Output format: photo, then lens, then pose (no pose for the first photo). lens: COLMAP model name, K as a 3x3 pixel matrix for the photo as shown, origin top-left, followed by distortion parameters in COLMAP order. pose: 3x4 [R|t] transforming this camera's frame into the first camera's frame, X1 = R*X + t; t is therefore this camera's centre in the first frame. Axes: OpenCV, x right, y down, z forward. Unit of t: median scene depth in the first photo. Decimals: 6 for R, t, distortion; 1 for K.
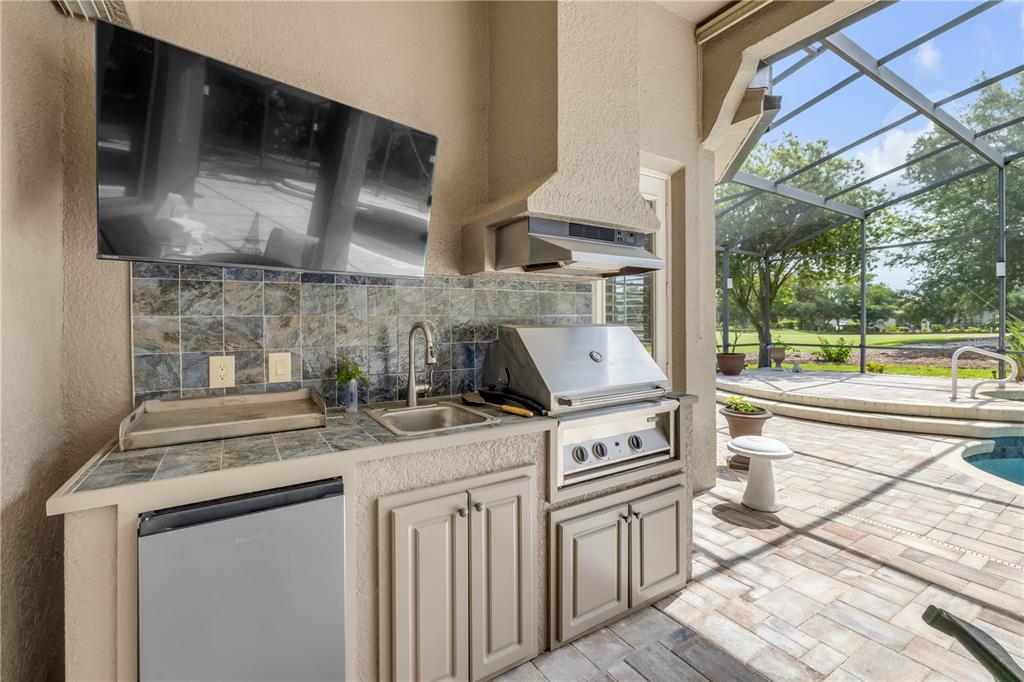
lens RADIAL K [[435.4, 0, 509.6], [0, 435.4, 327.7], [0, 0, 1]] dist [-0.001580, -0.000283]
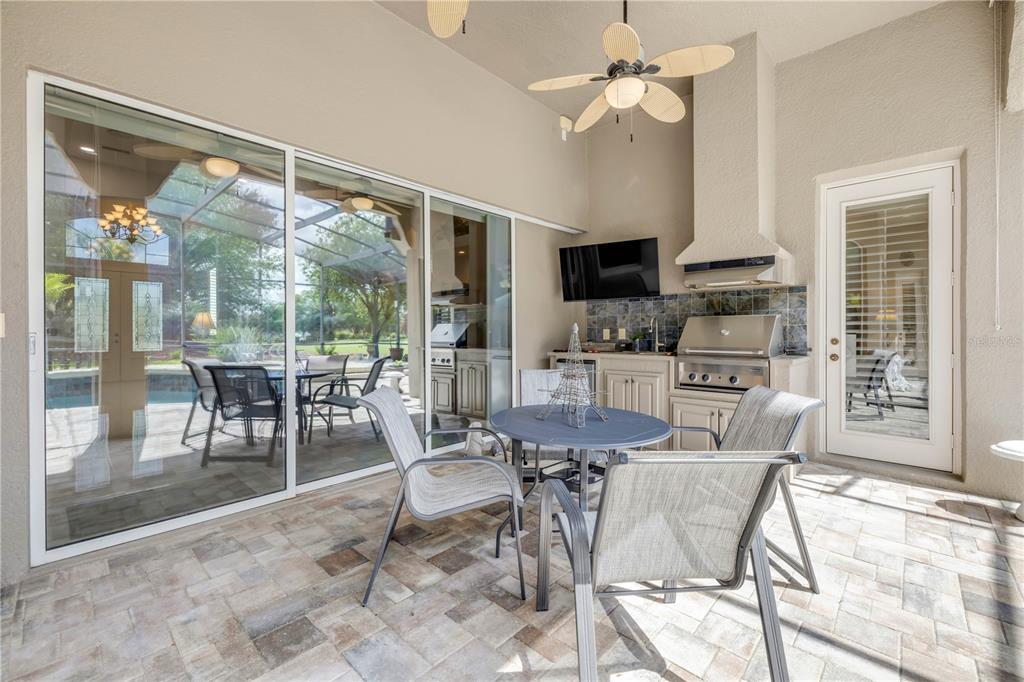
lens RADIAL K [[435.4, 0, 509.6], [0, 435.4, 327.7], [0, 0, 1]] dist [-0.001580, -0.000283]
pose [[0.259976, -0.000679, -0.965615, 1.669087], [-0.005469, 0.999983, -0.002176, 0.054079], [0.965600, 0.005847, 0.259968, -0.336000]]
